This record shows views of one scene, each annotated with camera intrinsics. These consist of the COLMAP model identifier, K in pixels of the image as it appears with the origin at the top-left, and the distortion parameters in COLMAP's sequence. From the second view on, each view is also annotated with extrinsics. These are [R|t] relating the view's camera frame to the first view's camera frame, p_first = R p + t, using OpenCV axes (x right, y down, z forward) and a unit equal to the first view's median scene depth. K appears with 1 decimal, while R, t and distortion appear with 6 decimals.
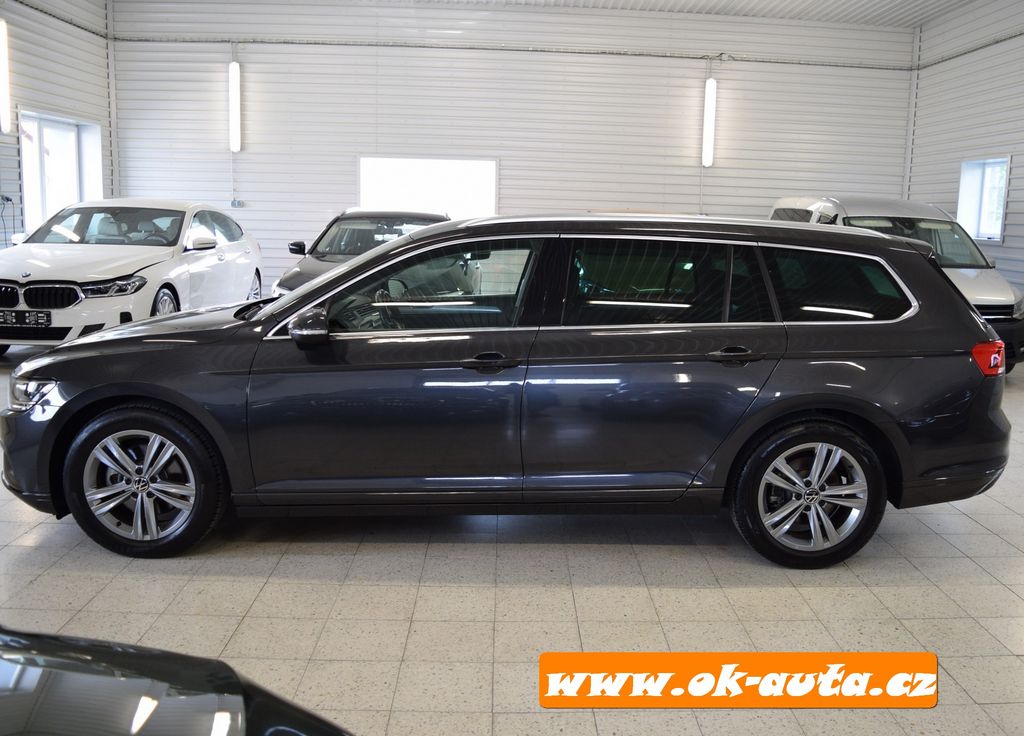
lens RADIAL K [[893.2, 0, 550.3], [0, 893.2, 367.3], [0, 0, 1]] dist [-0.072975, -0.003936]
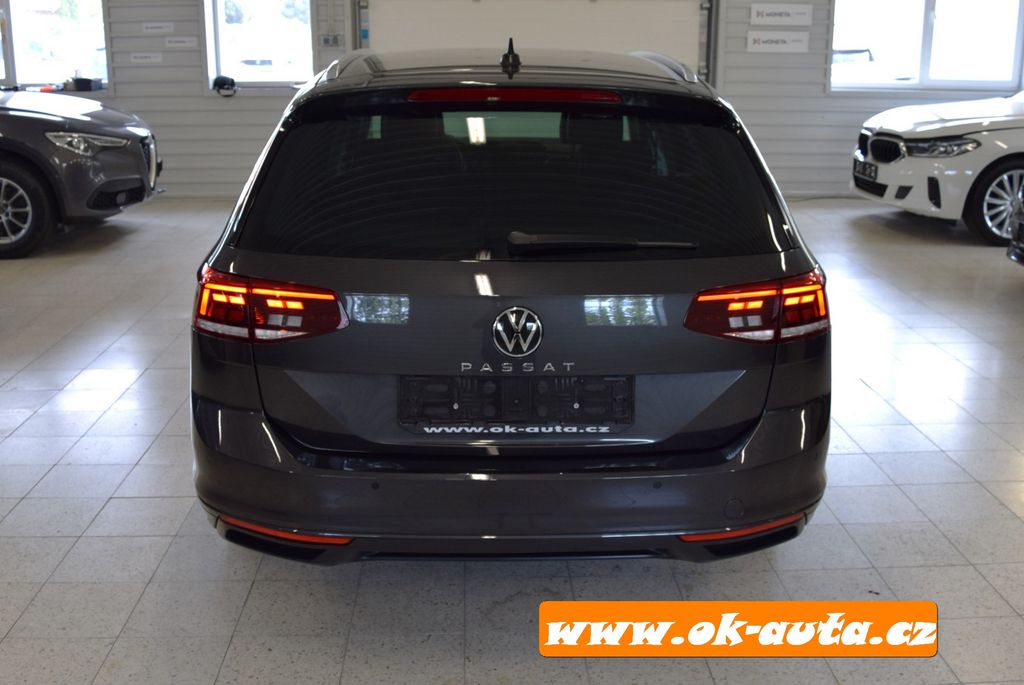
lens RADIAL K [[1081.5, 0, 512.0], [0, 1081.5, 342.5], [0, 0, 1]] dist [-0.086440, 0.006192]
pose [[-0.006260, 0.245969, -0.969258, 0.446219], [-0.175521, 0.953958, 0.243220, -0.069495], [0.984456, 0.171647, 0.037201, 0.449526]]
